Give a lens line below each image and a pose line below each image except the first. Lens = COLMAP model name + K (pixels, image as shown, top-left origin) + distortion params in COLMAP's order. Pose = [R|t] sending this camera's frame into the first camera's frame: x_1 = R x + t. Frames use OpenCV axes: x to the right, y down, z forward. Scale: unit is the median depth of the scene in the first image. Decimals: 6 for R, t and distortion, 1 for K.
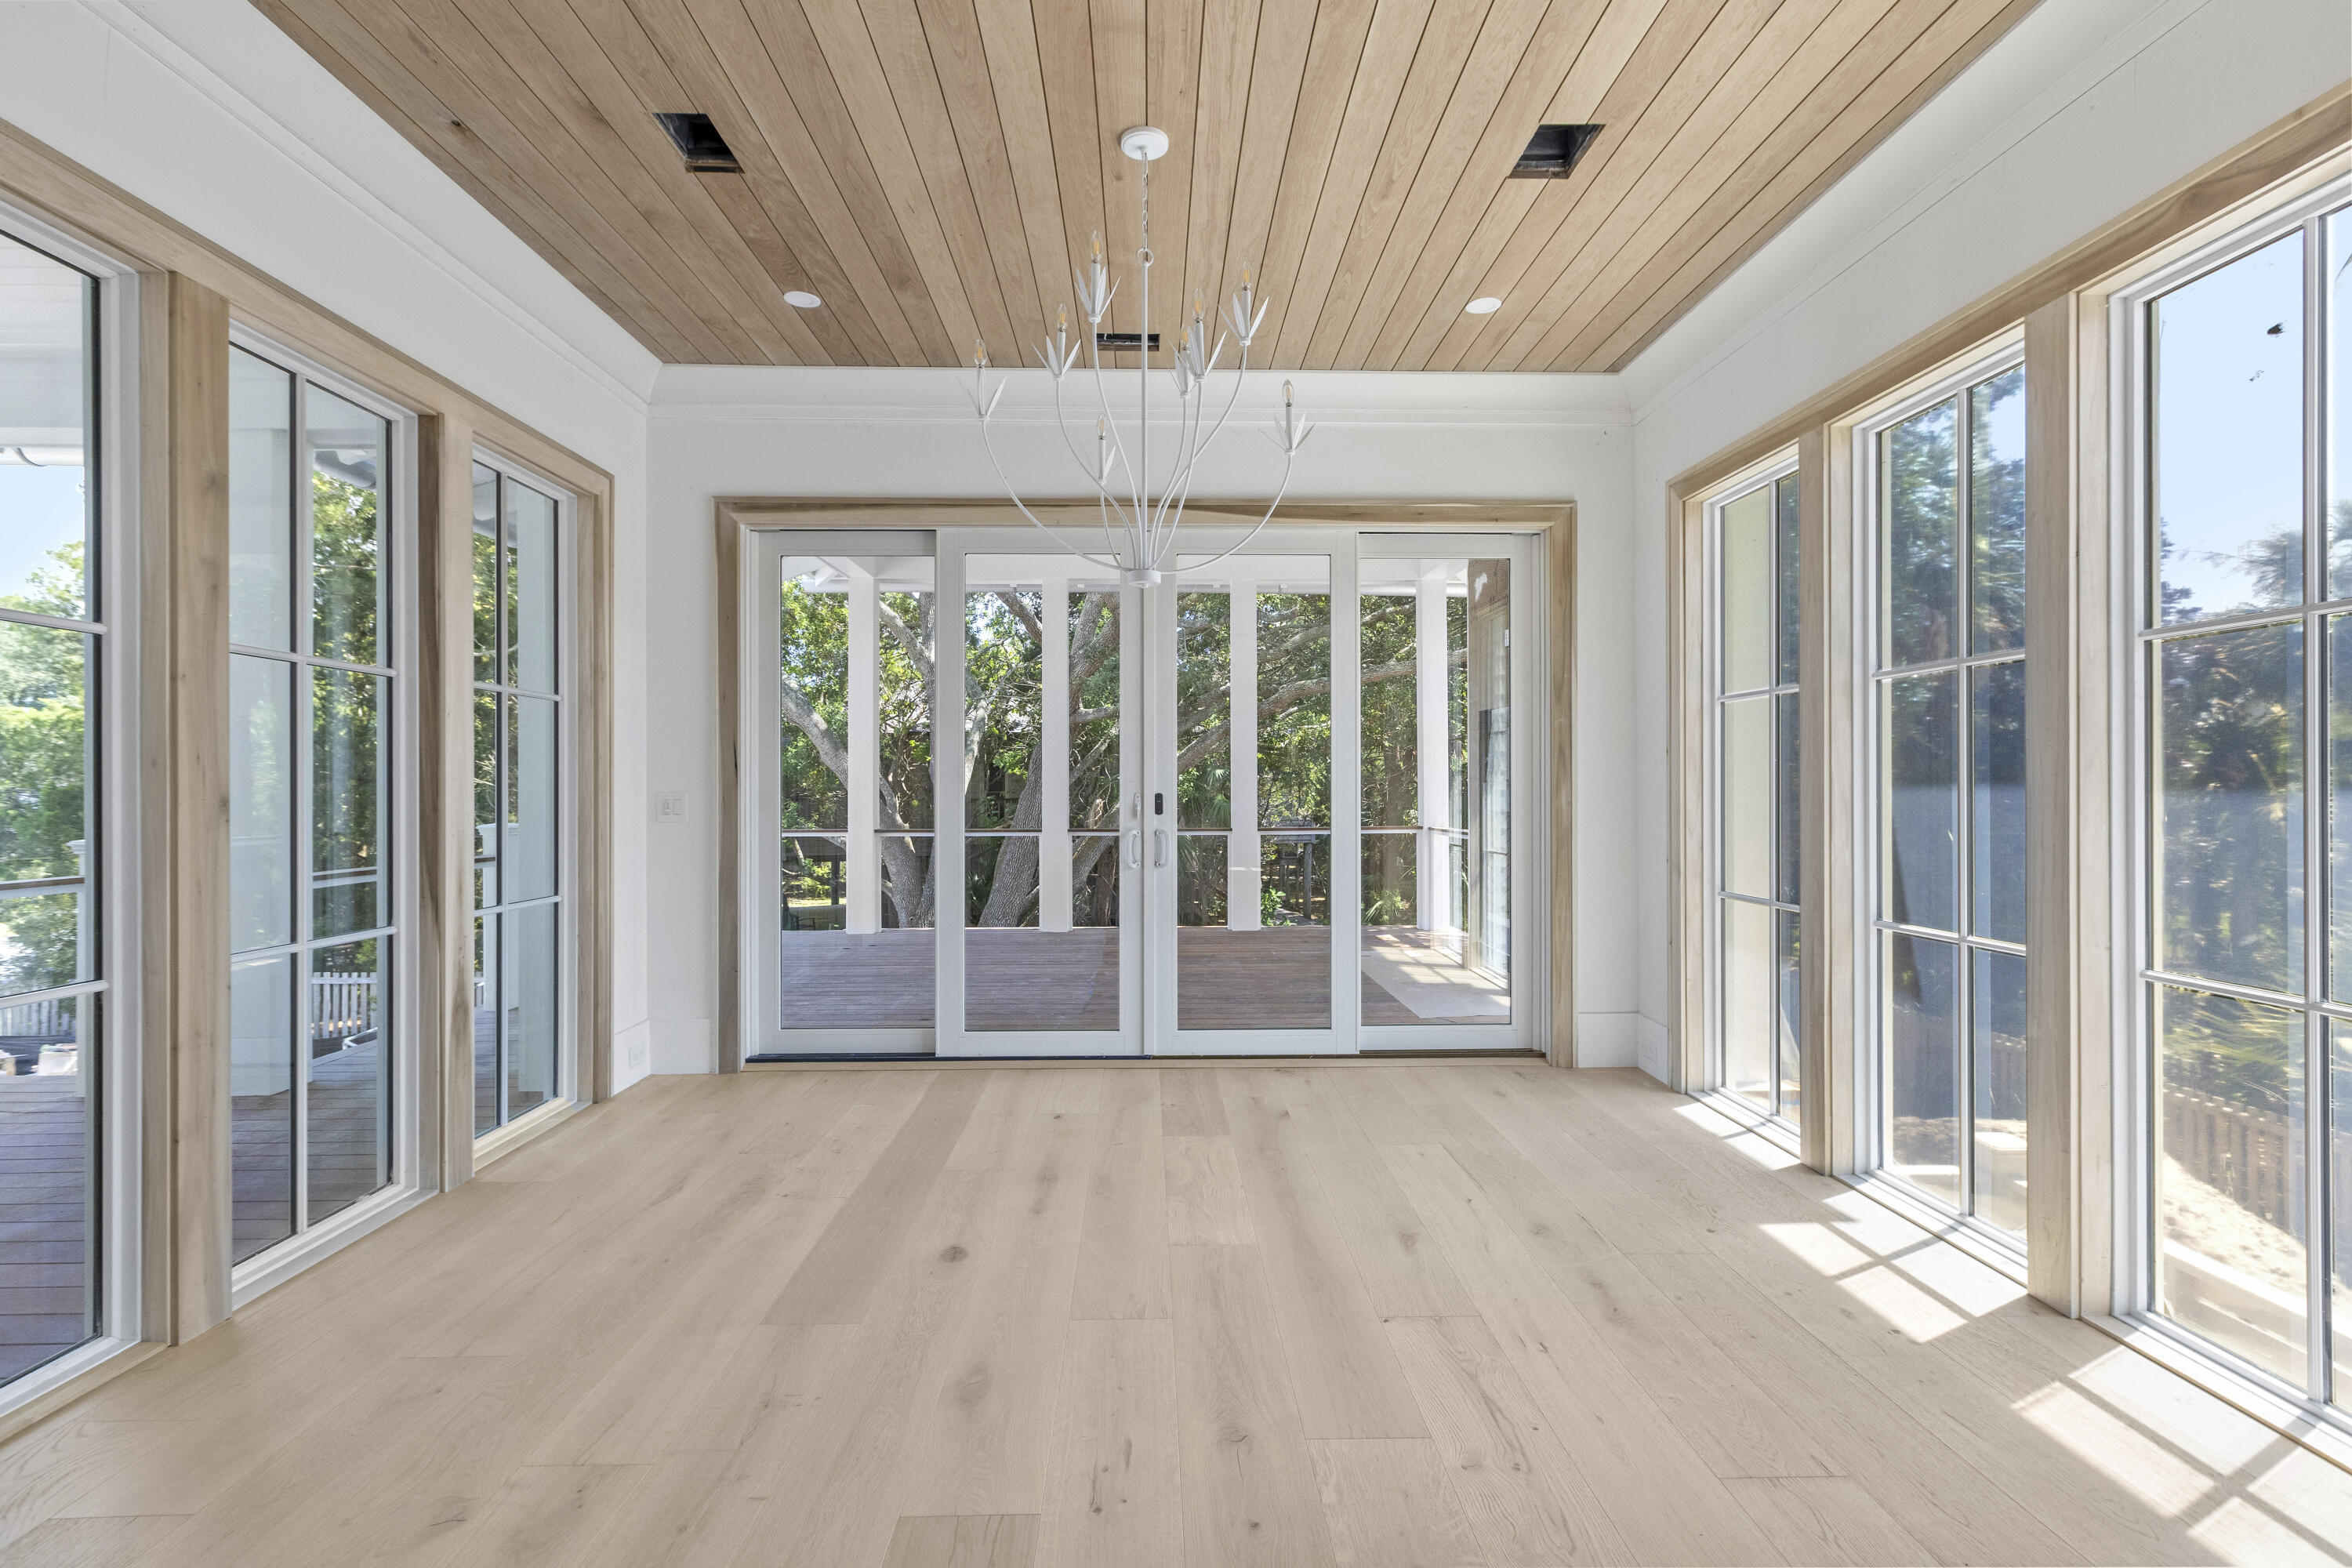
lens RADIAL K [[1061.5, 0, 1171.0], [0, 1061.5, 783.1], [0, 0, 1]] dist [0.000626, 0.000184]
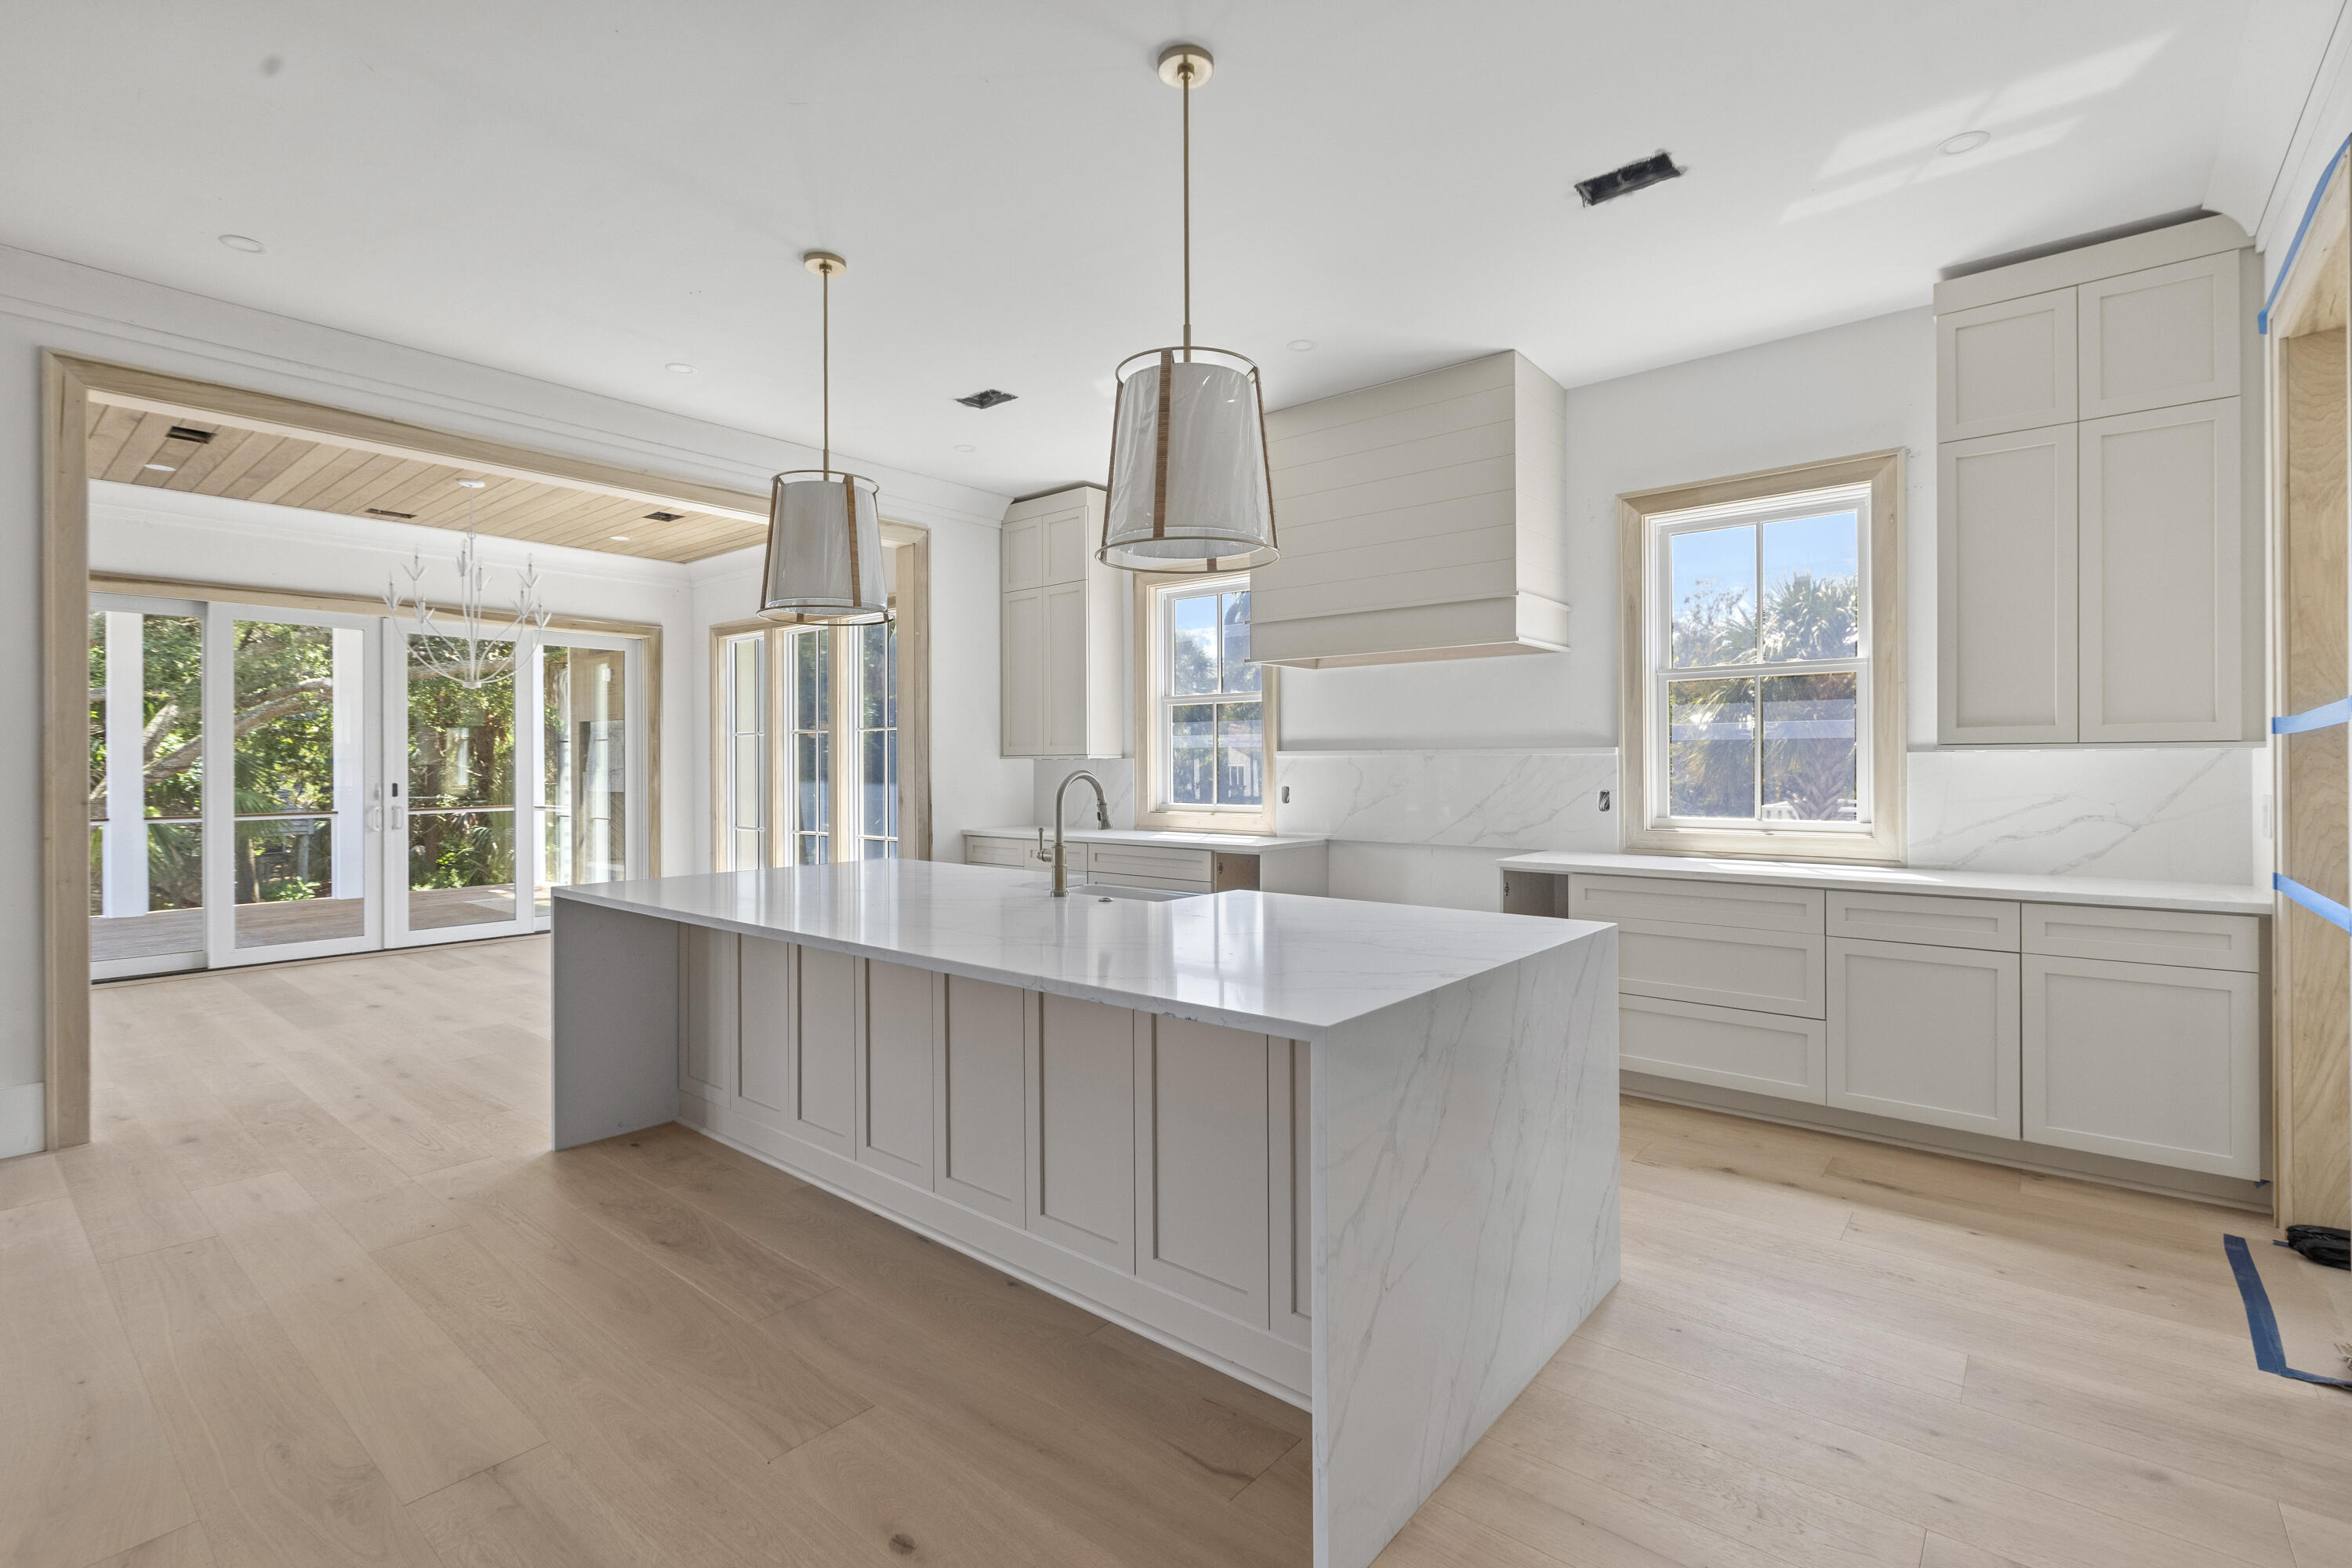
lens RADIAL K [[1061.5, 0, 1159.0], [0, 1061.5, 770.1], [0, 0, 1]] dist [0.000626, 0.000184]
pose [[0.668540, -0.004795, 0.743660, -0.455461], [0.000715, 0.999983, 0.005805, -0.019605], [-0.743675, -0.003350, 0.668532, -0.967563]]
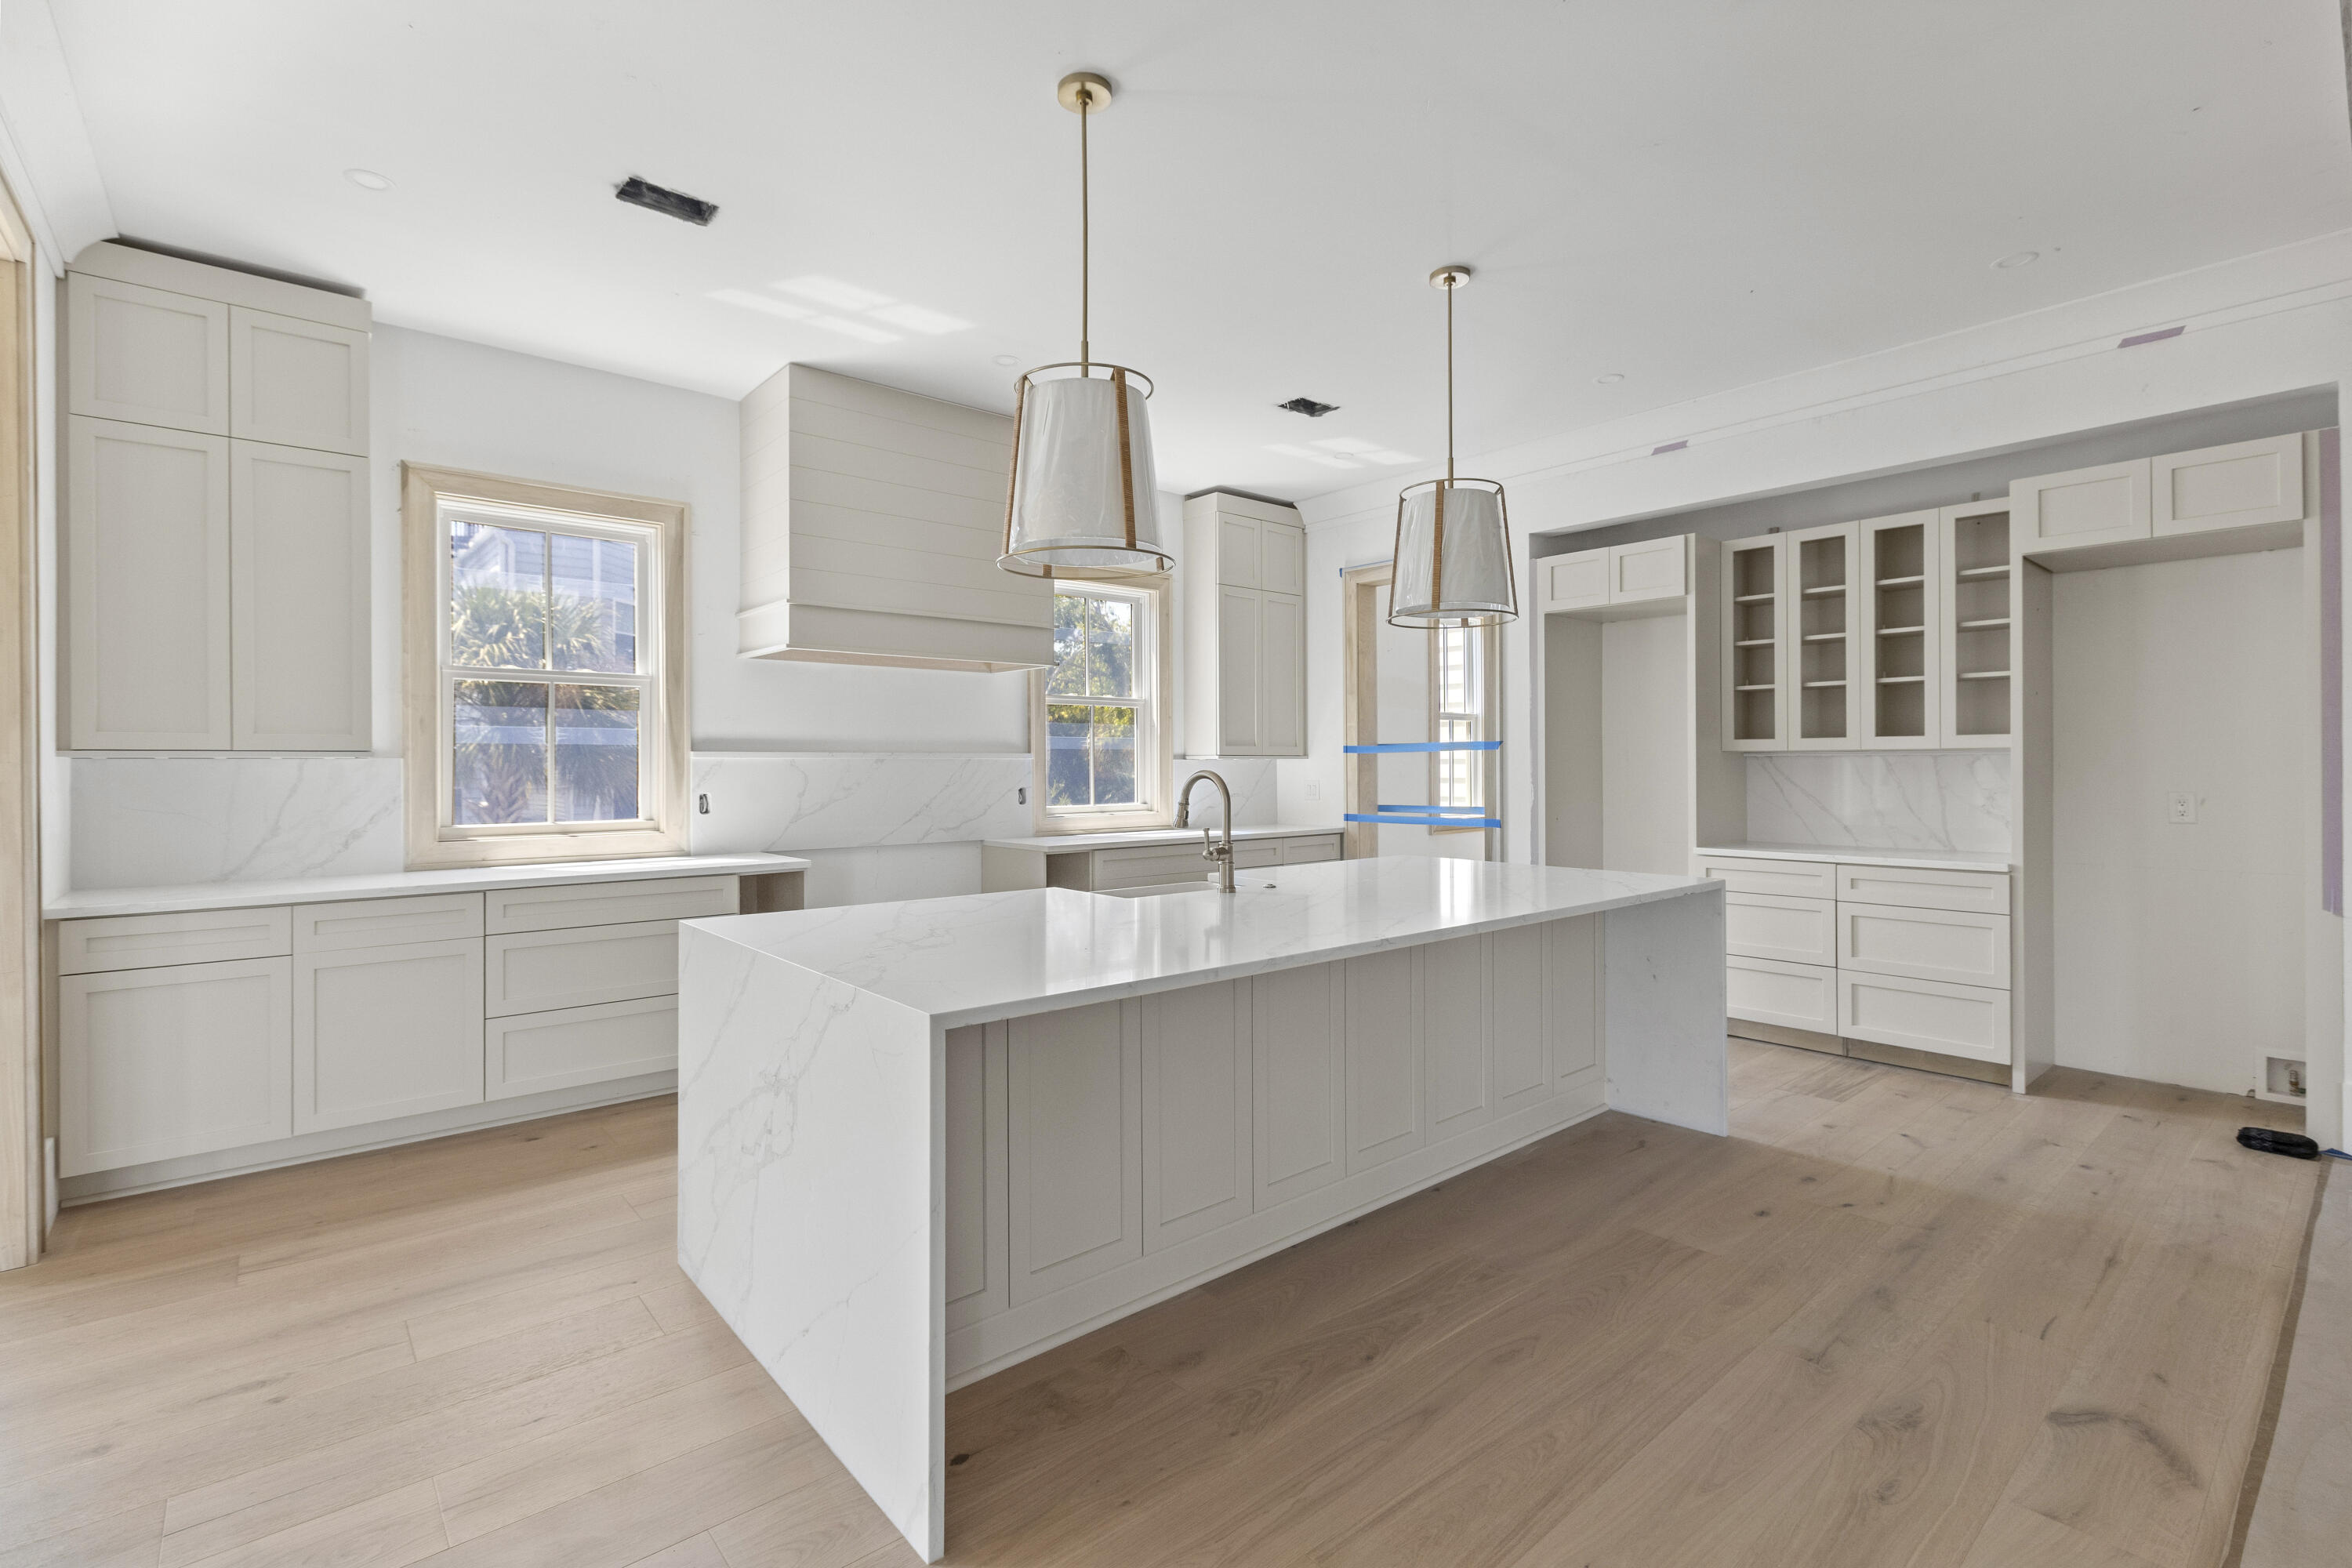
lens RADIAL K [[1061.5, 0, 1159.1], [0, 1061.5, 772.9], [0, 0, 1]] dist [0.000626, 0.000184]
pose [[-0.621360, -0.002457, 0.783521, -0.520717], [0.001997, 0.999987, 0.004719, -0.017427], [-0.783522, 0.004497, -0.621347, 0.091994]]
